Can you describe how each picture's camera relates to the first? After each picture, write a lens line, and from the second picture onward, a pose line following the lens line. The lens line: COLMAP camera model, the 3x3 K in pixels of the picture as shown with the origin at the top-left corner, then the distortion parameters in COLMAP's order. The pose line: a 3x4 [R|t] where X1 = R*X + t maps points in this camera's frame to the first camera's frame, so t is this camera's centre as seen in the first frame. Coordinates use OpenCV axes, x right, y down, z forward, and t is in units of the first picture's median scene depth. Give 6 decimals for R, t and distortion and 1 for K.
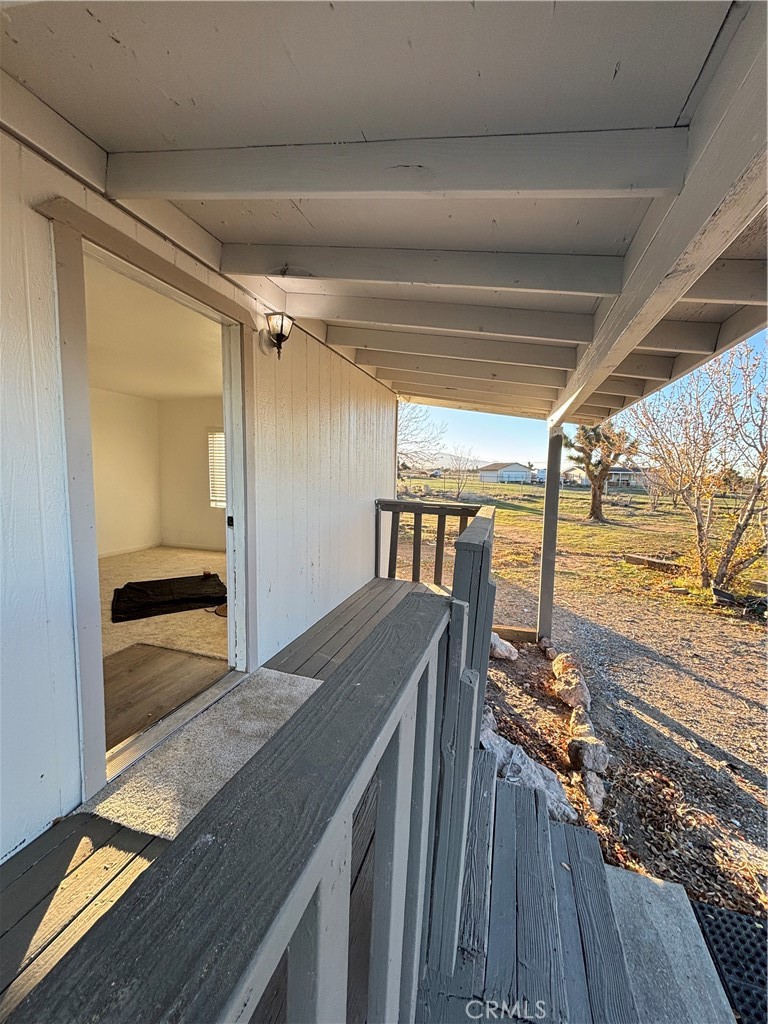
lens RADIAL K [[413.2, 0, 384.4], [0, 413.2, 510.2], [0, 0, 1]] dist [-0.000223, -0.000234]
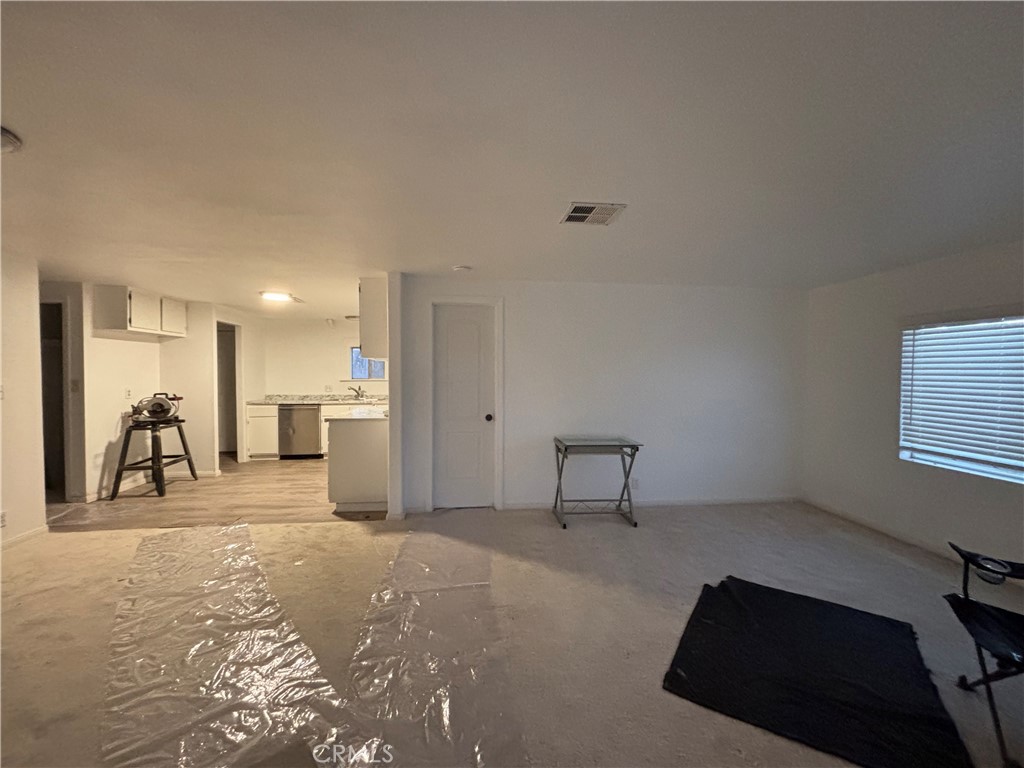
lens RADIAL K [[408.2, 0, 511.2], [0, 408.2, 381.6], [0, 0, 1]] dist [-0.003053, -0.000366]
pose [[0.406285, 0.010612, -0.913685, -0.339974], [-0.083957, 0.996136, -0.025763, -0.130563], [0.909881, 0.087178, 0.405606, 0.746832]]
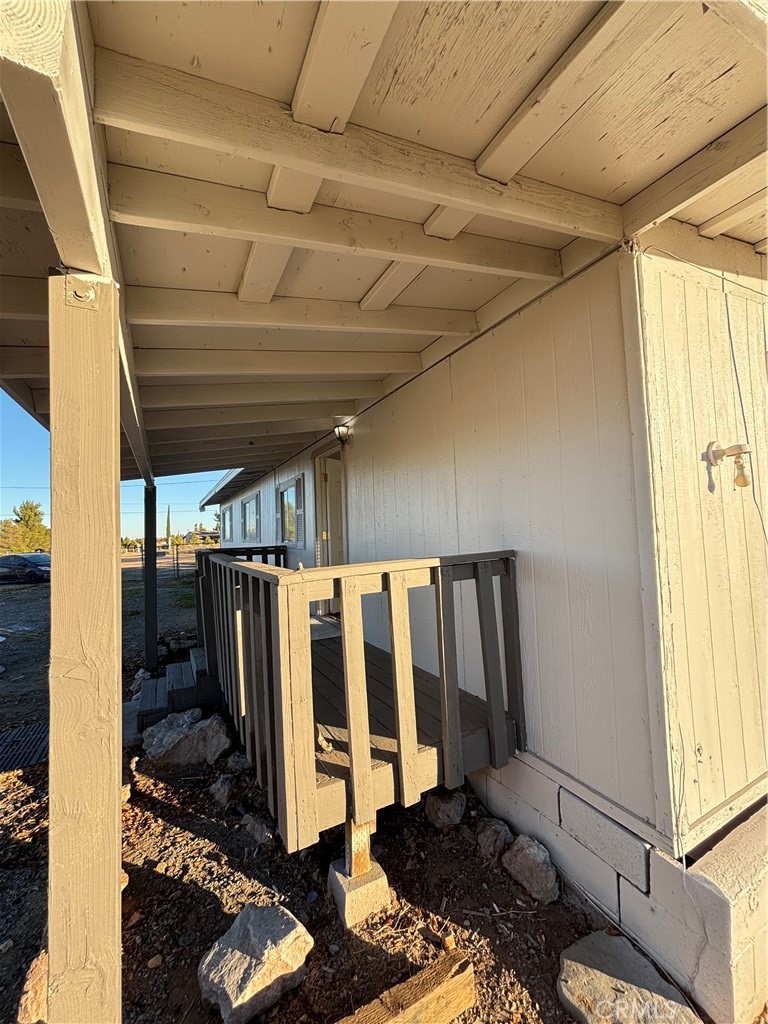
lens RADIAL K [[413.2, 0, 384.4], [0, 413.2, 510.2], [0, 0, 1]] dist [-0.000223, -0.000234]
pose [[-0.701255, -0.026276, -0.712427, 0.858855], [-0.040384, 0.999180, 0.002899, -0.135535], [0.711766, 0.030804, -0.701741, 2.413707]]
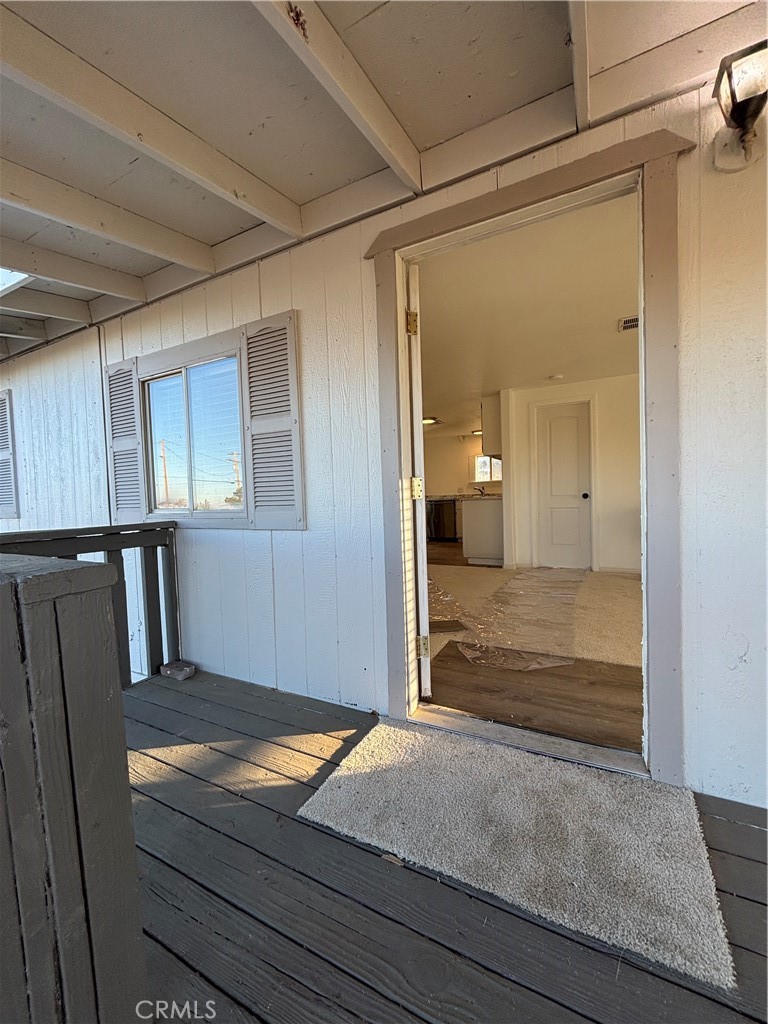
lens RADIAL K [[413.2, 0, 384.4], [0, 413.2, 510.2], [0, 0, 1]] dist [-0.000223, -0.000234]
pose [[-0.175770, 0.026337, -0.984079, 0.291007], [-0.061146, 0.997420, 0.037616, 0.033452], [0.982531, 0.066784, -0.173706, 0.734313]]
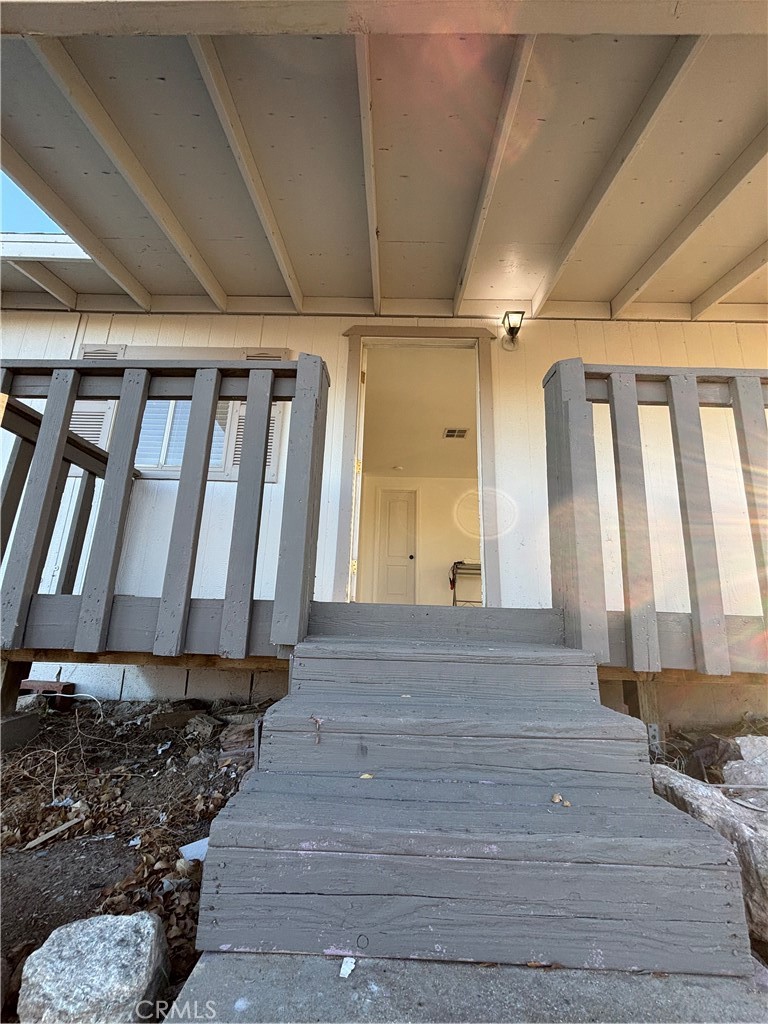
lens RADIAL K [[409.8, 0, 383.7], [0, 409.8, 515.5], [0, 0, 1]] dist [0.000538, -0.000009]
pose [[0.287901, -0.241891, -0.926608, 0.653359], [-0.117006, 0.951441, -0.284728, 0.512236], [0.950486, 0.190392, 0.245618, 0.449997]]
